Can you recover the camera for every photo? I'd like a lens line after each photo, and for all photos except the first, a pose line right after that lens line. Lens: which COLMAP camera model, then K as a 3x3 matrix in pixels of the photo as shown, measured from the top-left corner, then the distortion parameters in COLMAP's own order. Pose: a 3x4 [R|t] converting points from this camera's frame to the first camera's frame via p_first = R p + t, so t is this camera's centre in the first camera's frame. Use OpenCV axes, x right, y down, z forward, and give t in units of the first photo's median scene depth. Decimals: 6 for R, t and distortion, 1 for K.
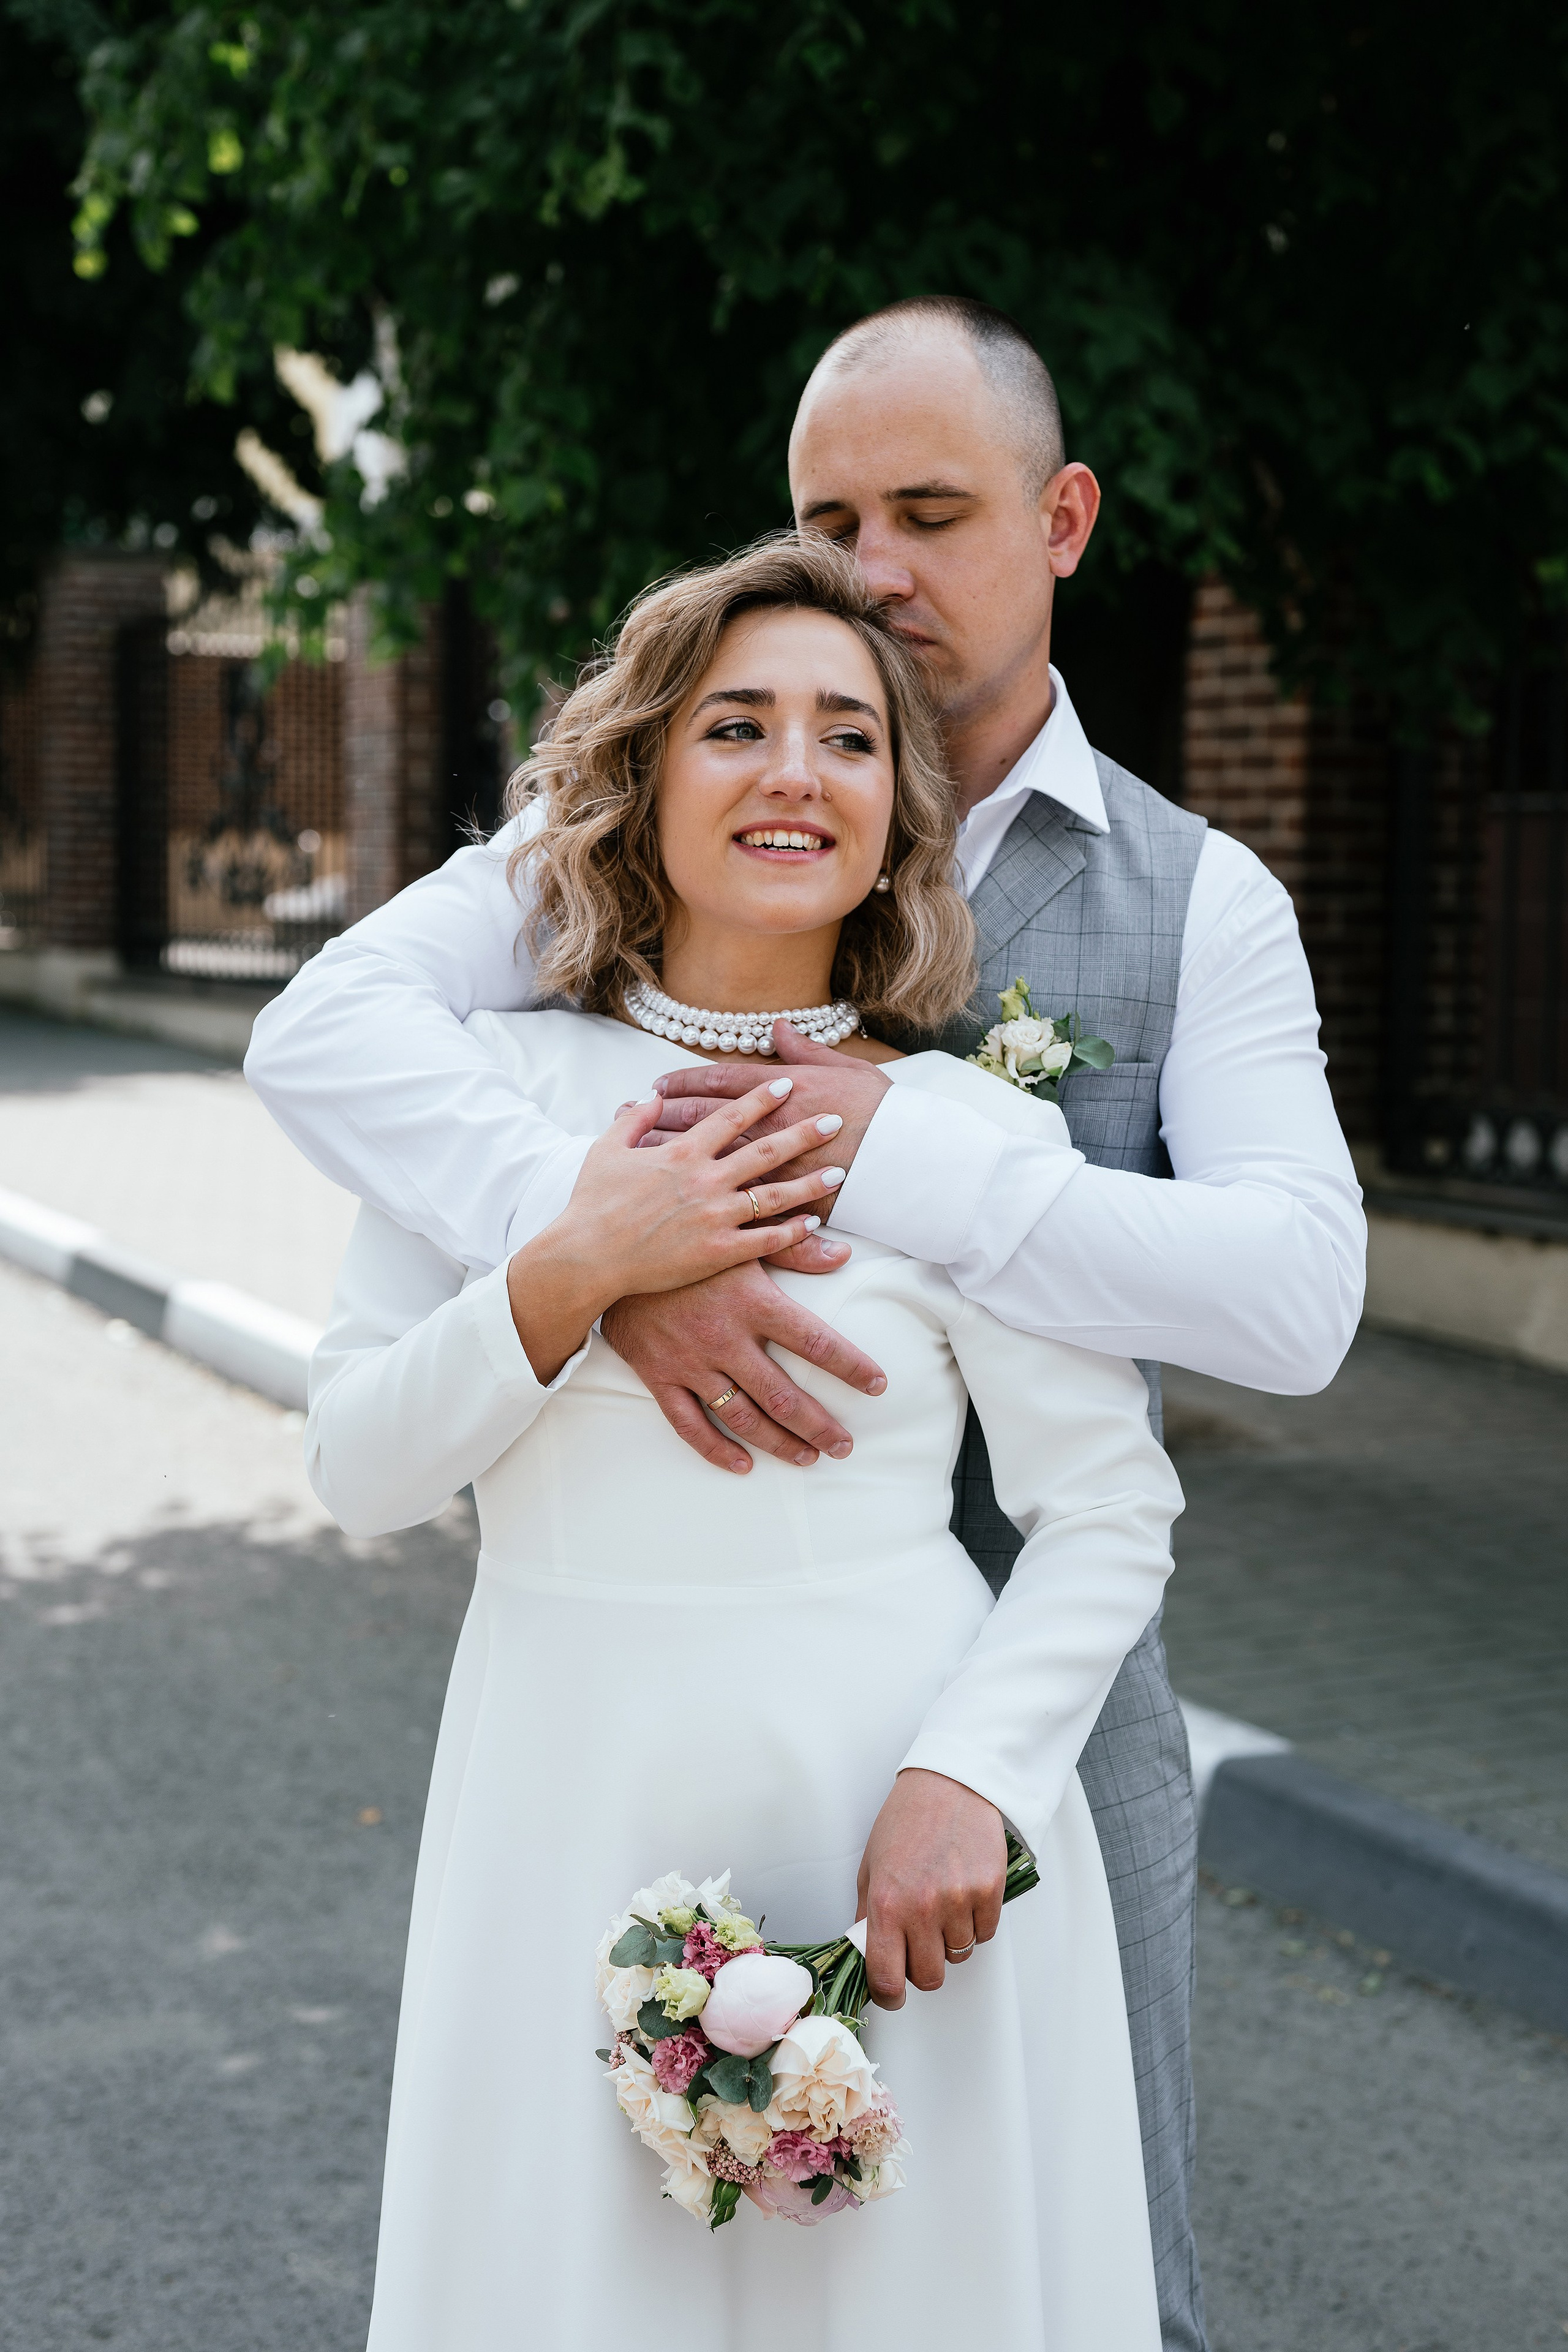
lens RADIAL K [[3443.4, 0, 784.0], [0, 3443.4, 1176.0], [0, 0, 1]] dist [-0.011243, 0.046403]
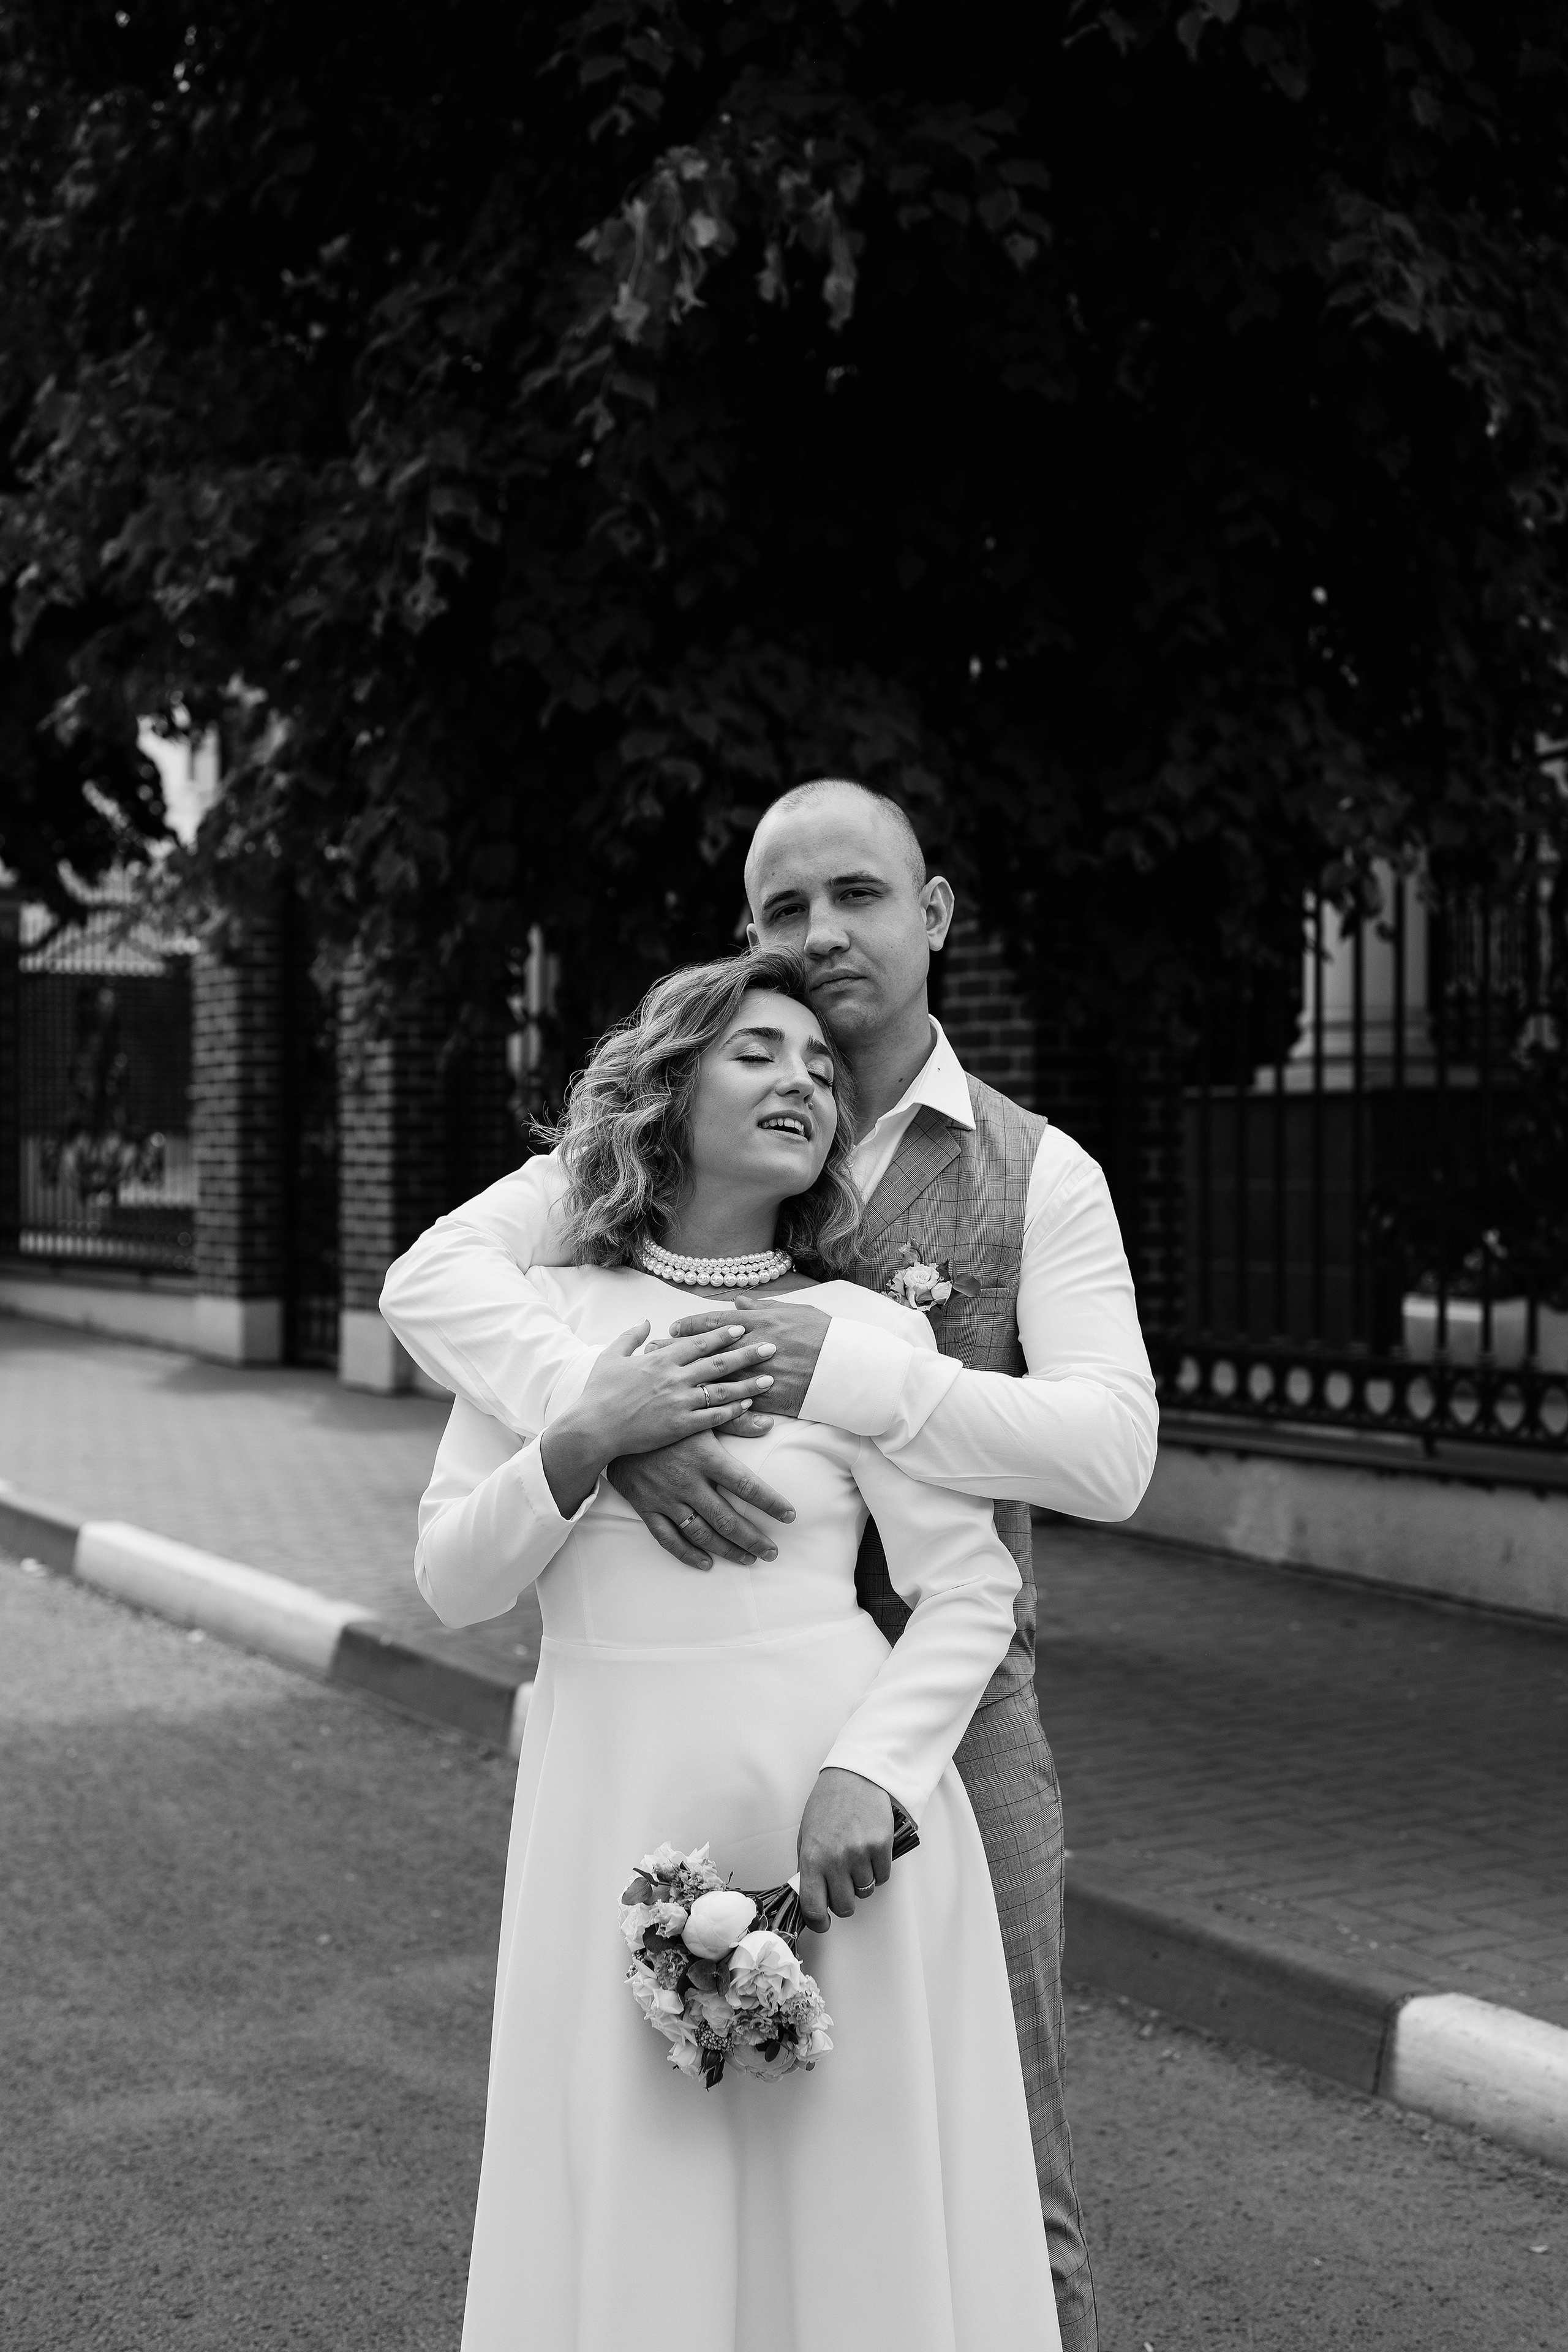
lens RADIAL K [[3251.2, 0, 784.0], [0, 3251.2, 1176.0], [0, 0, 1]] dist [0.028918, -0.006899]
pose [[0.995921, -0.015928, 0.088808, -0.069633], [0.023248, 0.996360, -0.082015, 0.019254], [-0.087178, 0.083746, 0.992666, -0.221692]]
